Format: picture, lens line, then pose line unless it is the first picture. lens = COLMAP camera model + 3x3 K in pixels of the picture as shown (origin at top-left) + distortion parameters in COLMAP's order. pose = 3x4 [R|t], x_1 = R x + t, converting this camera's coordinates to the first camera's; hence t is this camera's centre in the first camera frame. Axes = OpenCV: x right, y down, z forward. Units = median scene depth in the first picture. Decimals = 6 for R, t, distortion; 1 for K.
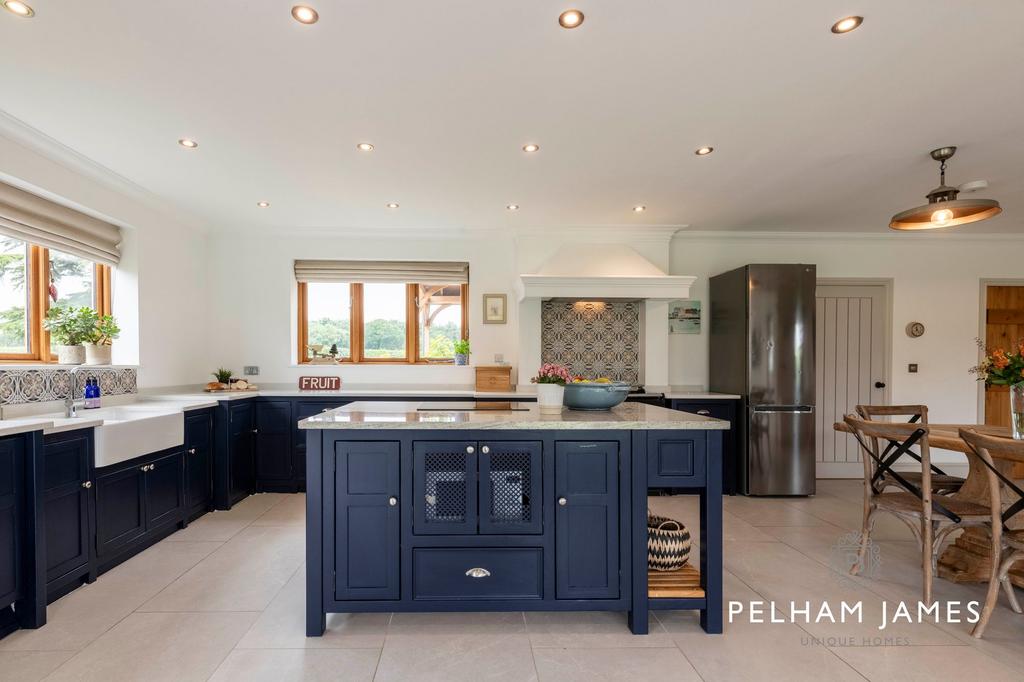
lens RADIAL K [[534.2, 0, 509.7], [0, 534.2, 368.9], [0, 0, 1]] dist [0.005470, 0.000607]
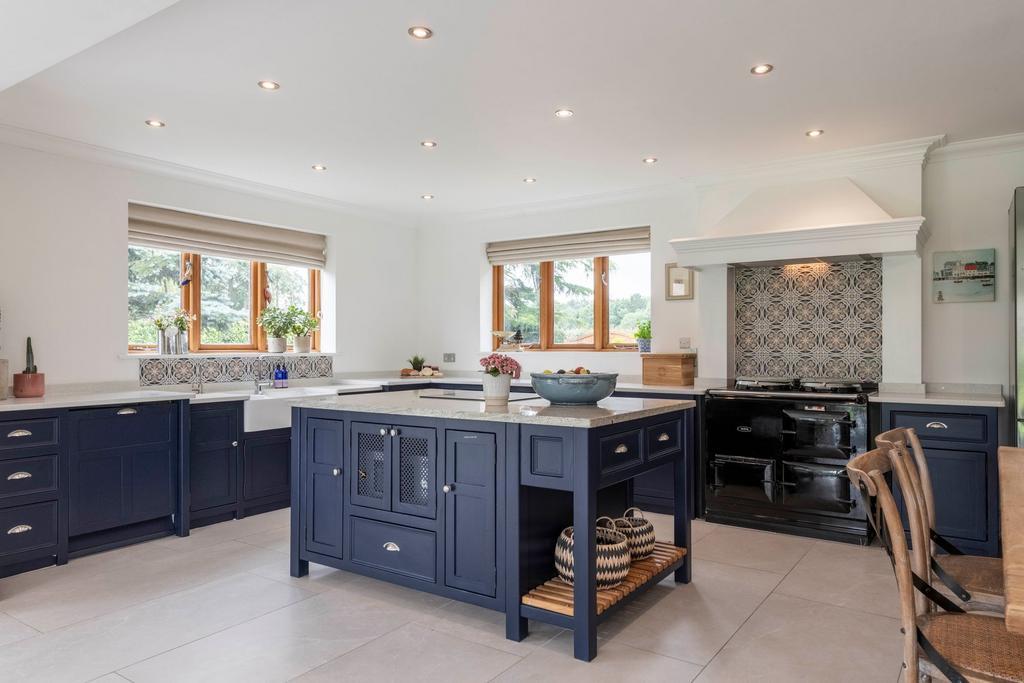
lens RADIAL K [[722.7, 0, 512.0], [0, 722.7, 341.5], [0, 0, 1]] dist [0.003468, 0.000801]
pose [[0.795093, -0.010293, -0.606401, 0.503839], [-0.001003, 0.999832, -0.018287, -0.003418], [0.606487, 0.015148, 0.794949, -0.009924]]
